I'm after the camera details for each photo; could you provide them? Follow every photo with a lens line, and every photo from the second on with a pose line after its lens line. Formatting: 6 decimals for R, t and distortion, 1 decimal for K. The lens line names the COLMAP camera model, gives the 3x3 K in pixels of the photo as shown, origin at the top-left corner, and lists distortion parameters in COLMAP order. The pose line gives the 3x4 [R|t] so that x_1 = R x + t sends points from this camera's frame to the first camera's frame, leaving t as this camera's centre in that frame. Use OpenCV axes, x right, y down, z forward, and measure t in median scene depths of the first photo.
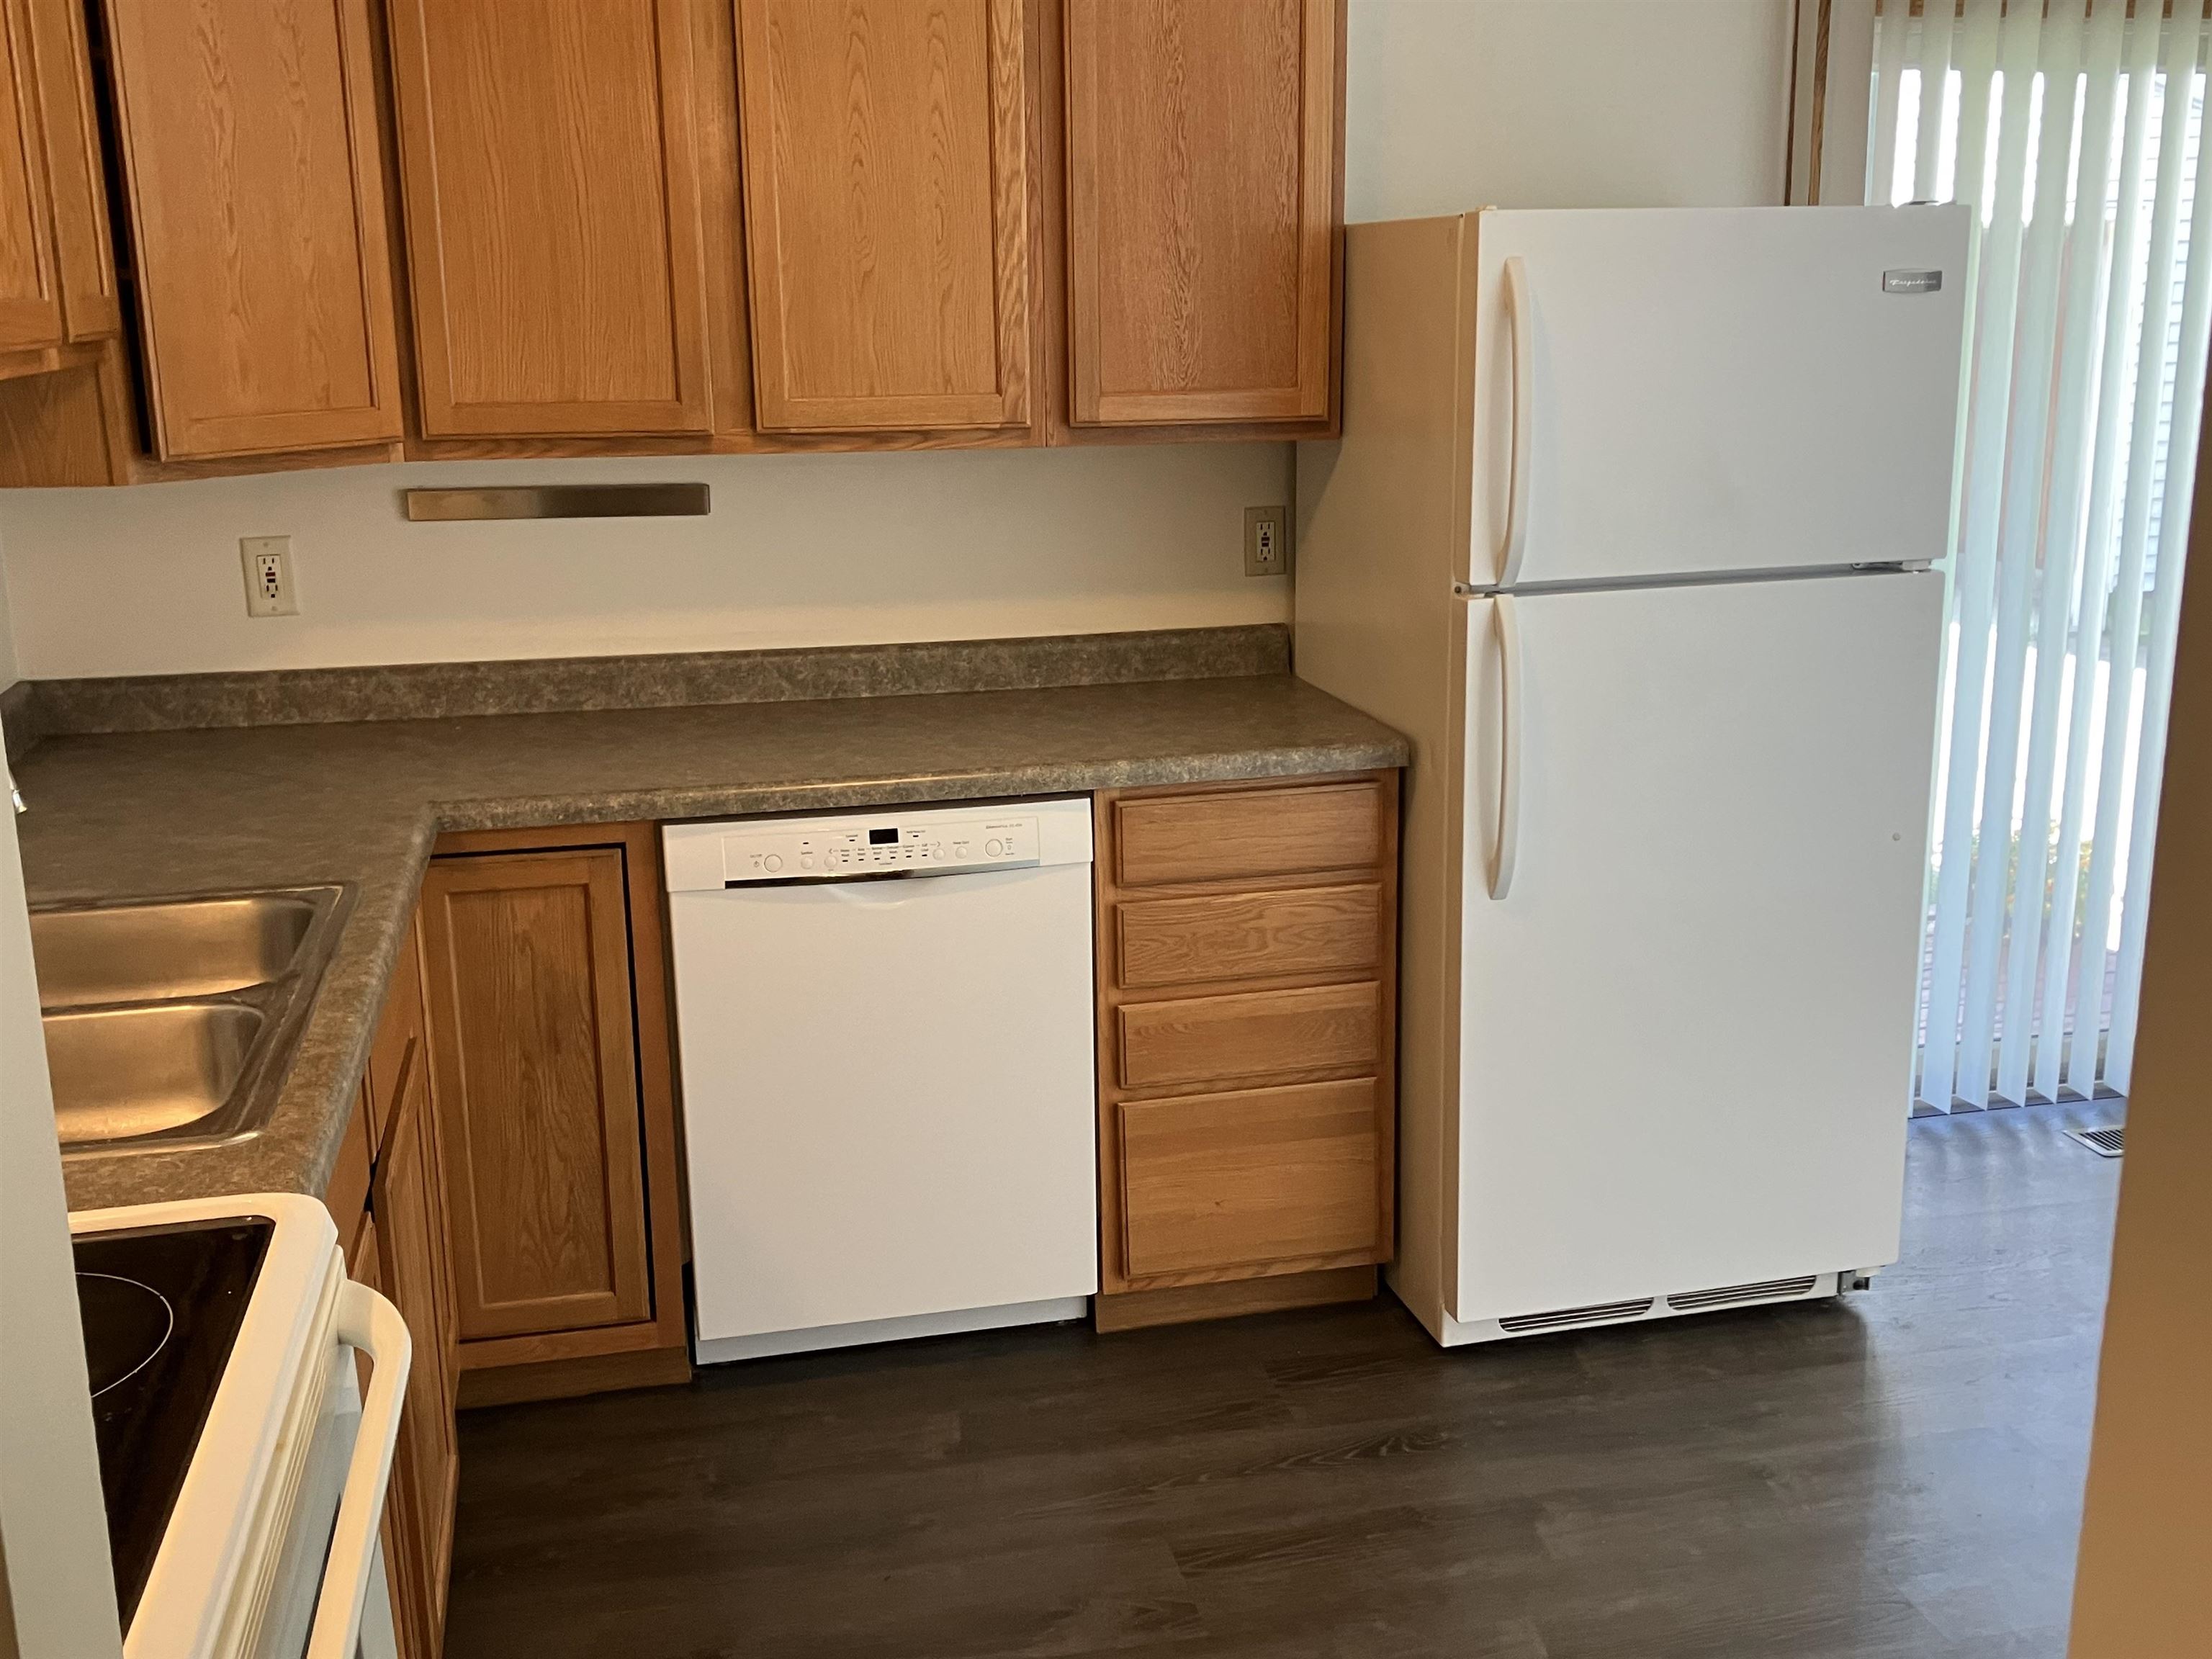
lens RADIAL K [[2267.2, 0, 1113.4], [0, 2267.2, 842.9], [0, 0, 1]] dist [0.040542, 0.000000]
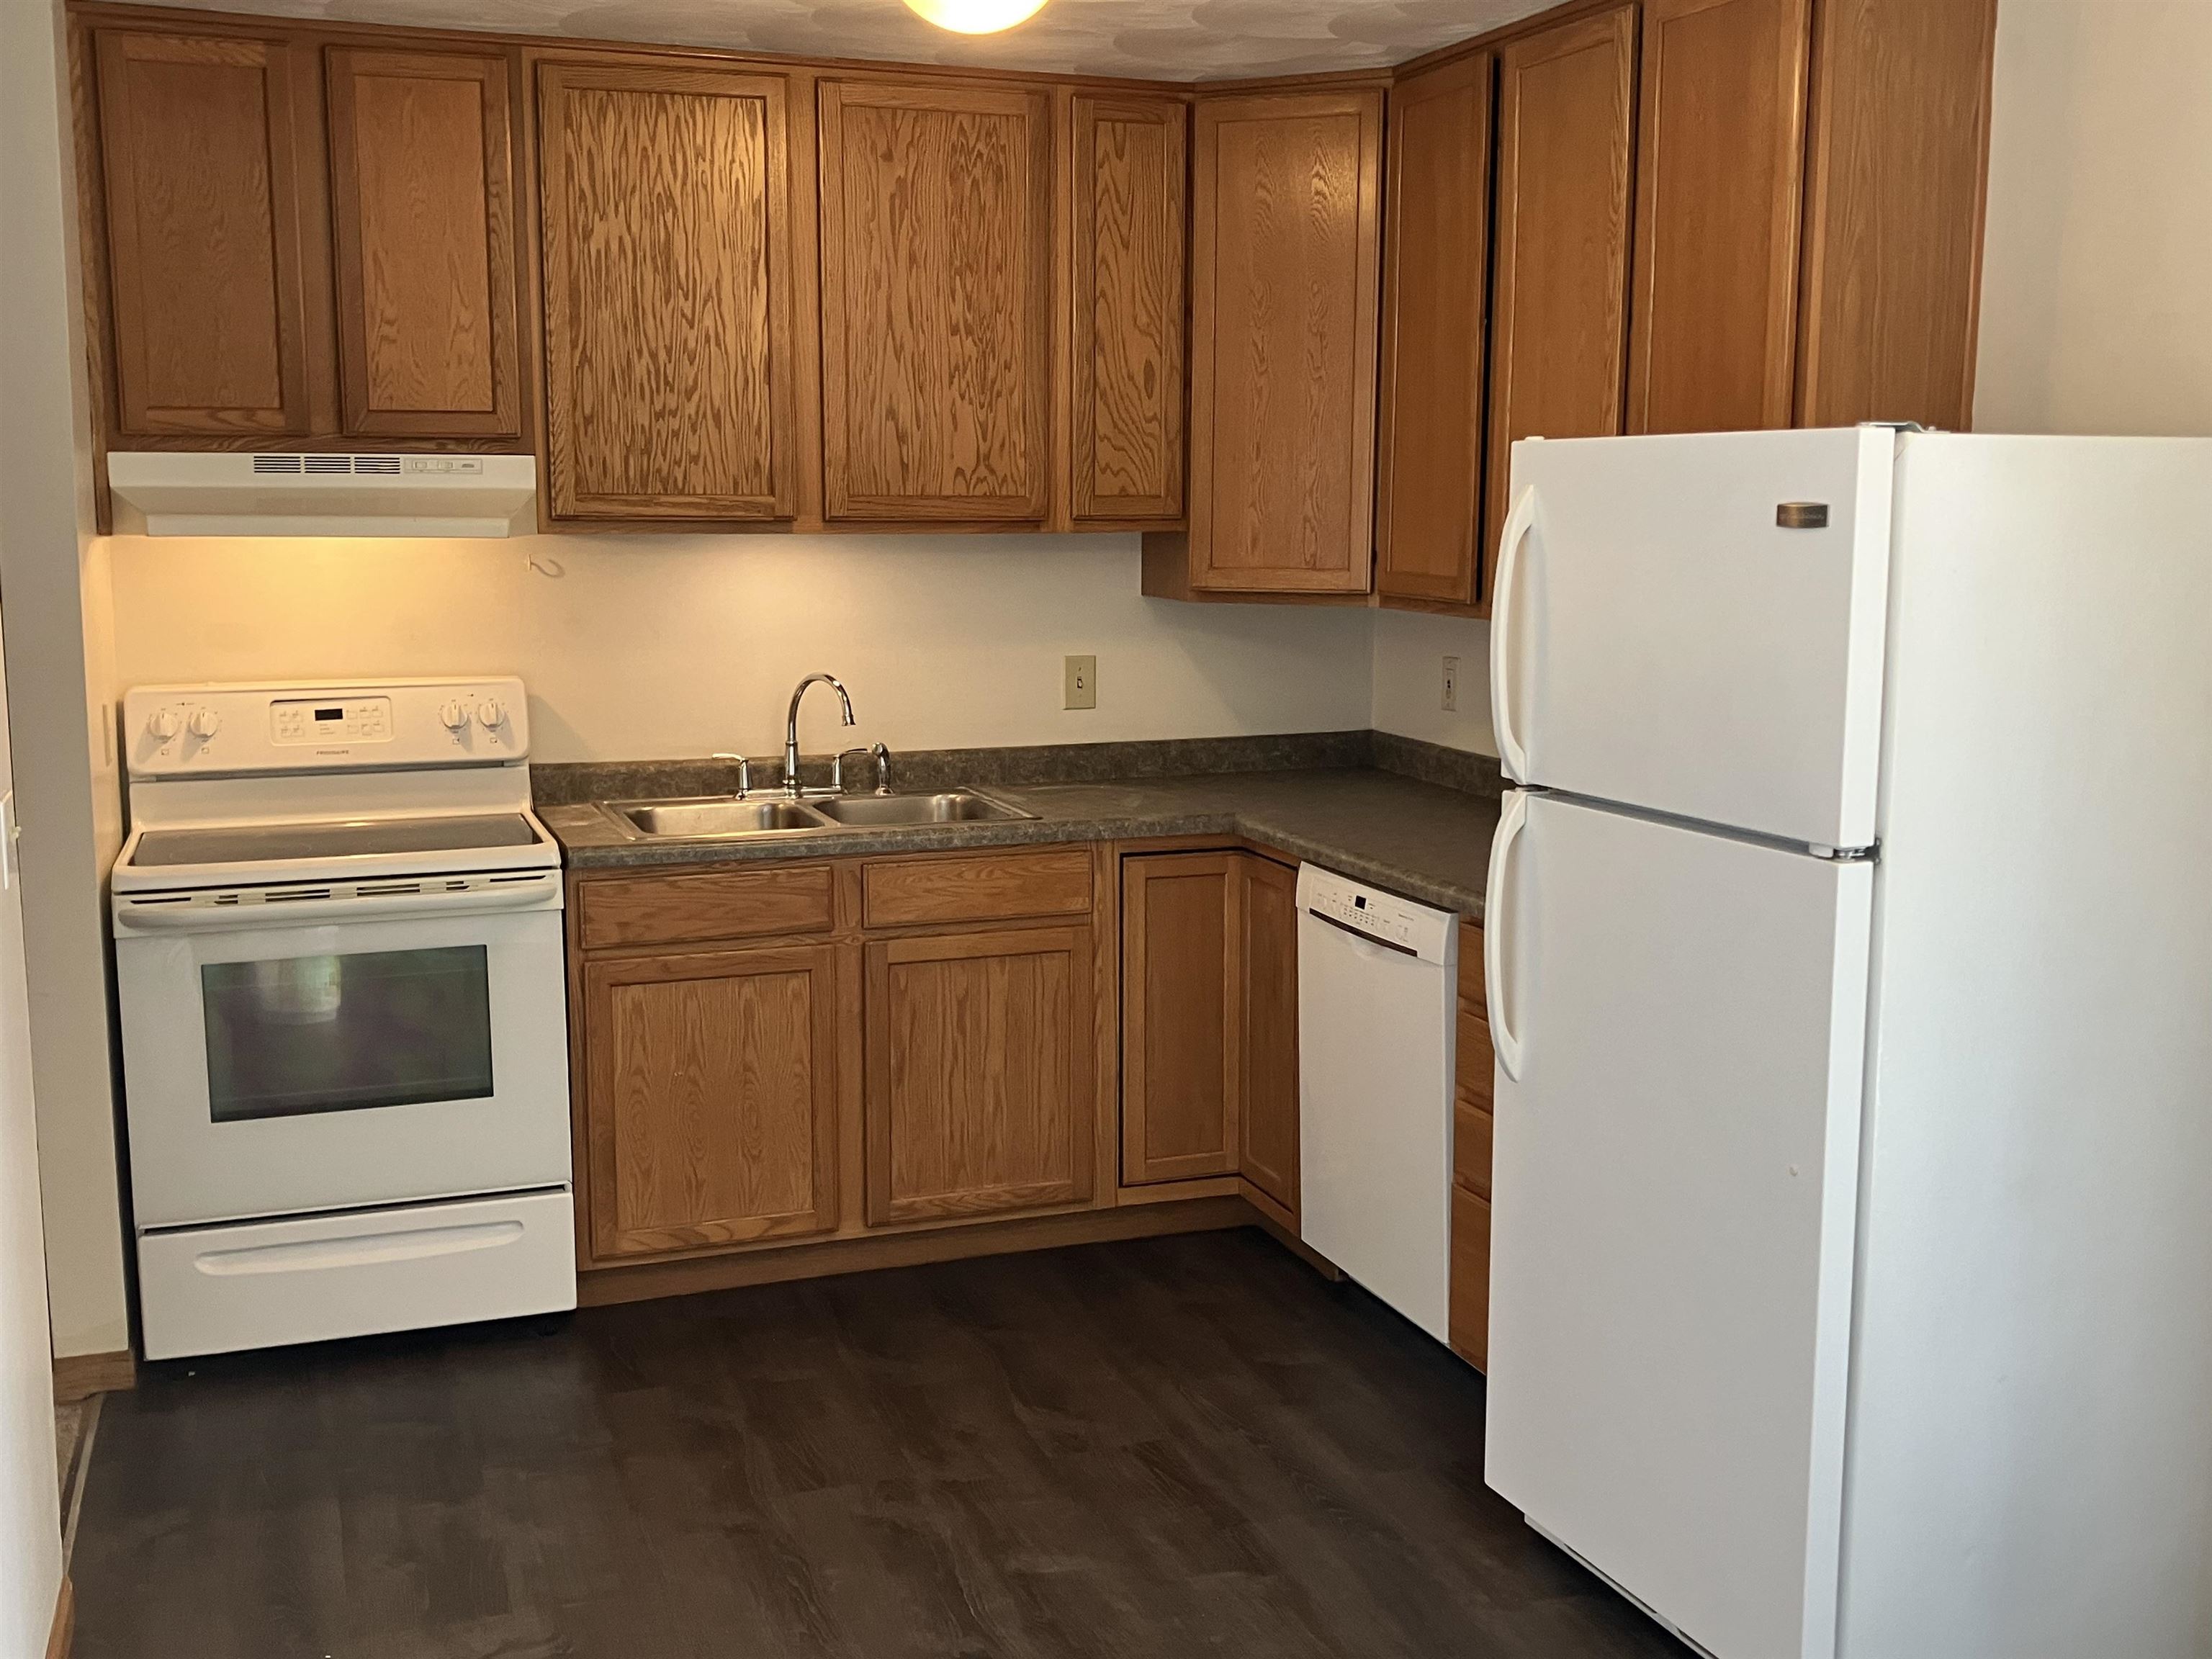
lens RADIAL K [[2267.2, 0, 1112.9], [0, 2267.2, 821.0], [0, 0, 1]] dist [0.040542, 0.000000]
pose [[0.129549, 0.158772, -0.978779, 1.200160], [-0.244544, 0.961723, 0.123638, -0.182329], [0.960945, 0.223338, 0.163417, 0.651766]]
